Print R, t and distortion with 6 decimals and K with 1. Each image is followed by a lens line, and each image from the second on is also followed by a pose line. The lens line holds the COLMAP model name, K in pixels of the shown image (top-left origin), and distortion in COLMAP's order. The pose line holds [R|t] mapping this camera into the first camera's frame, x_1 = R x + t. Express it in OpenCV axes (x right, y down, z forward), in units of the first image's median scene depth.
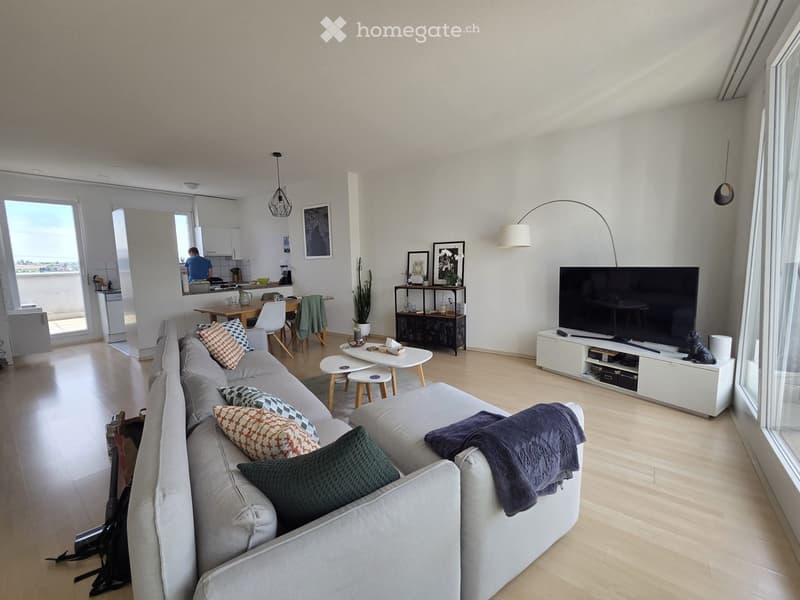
lens RADIAL K [[326.1, 0, 397.5], [0, 326.1, 295.1], [0, 0, 1]] dist [0.002790, 0.000123]
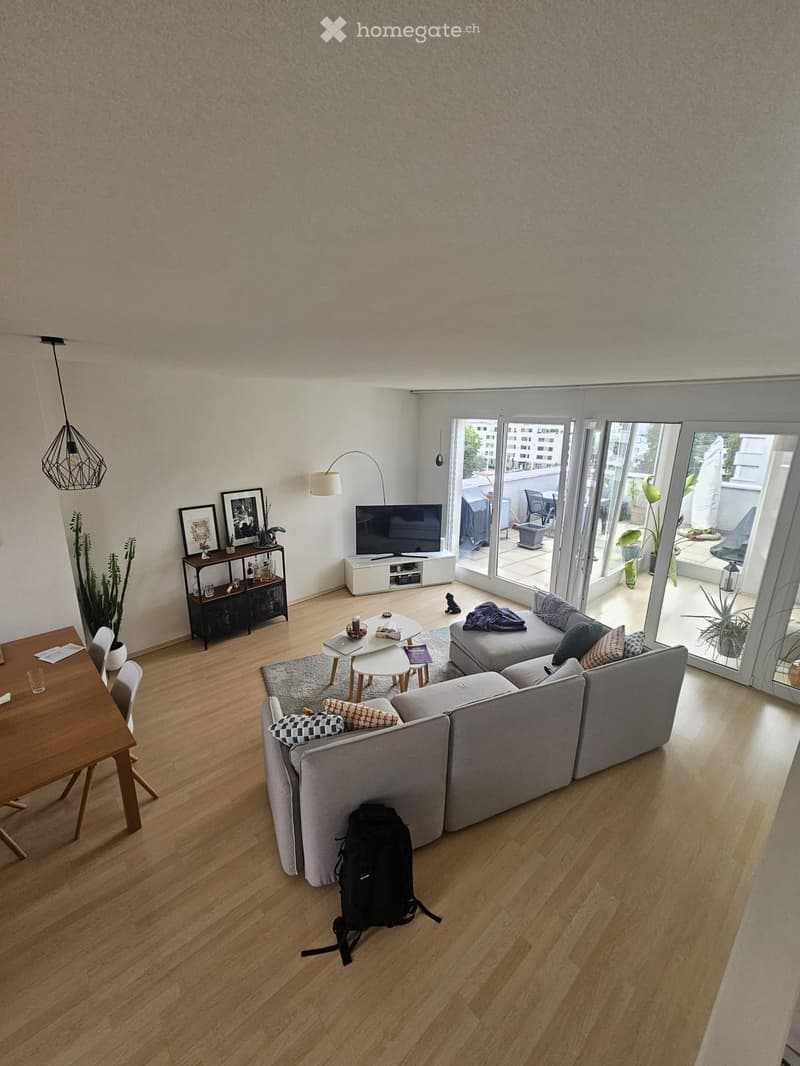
lens RADIAL K [[434.5, 0, 399.1], [0, 434.5, 538.2], [0, 0, 1]] dist [0.002790, 0.000123]
pose [[0.181841, -0.236136, 0.954554, -0.834948], [0.084832, 0.970886, 0.224016, -0.265921], [-0.979662, 0.040242, 0.196579, 0.459839]]
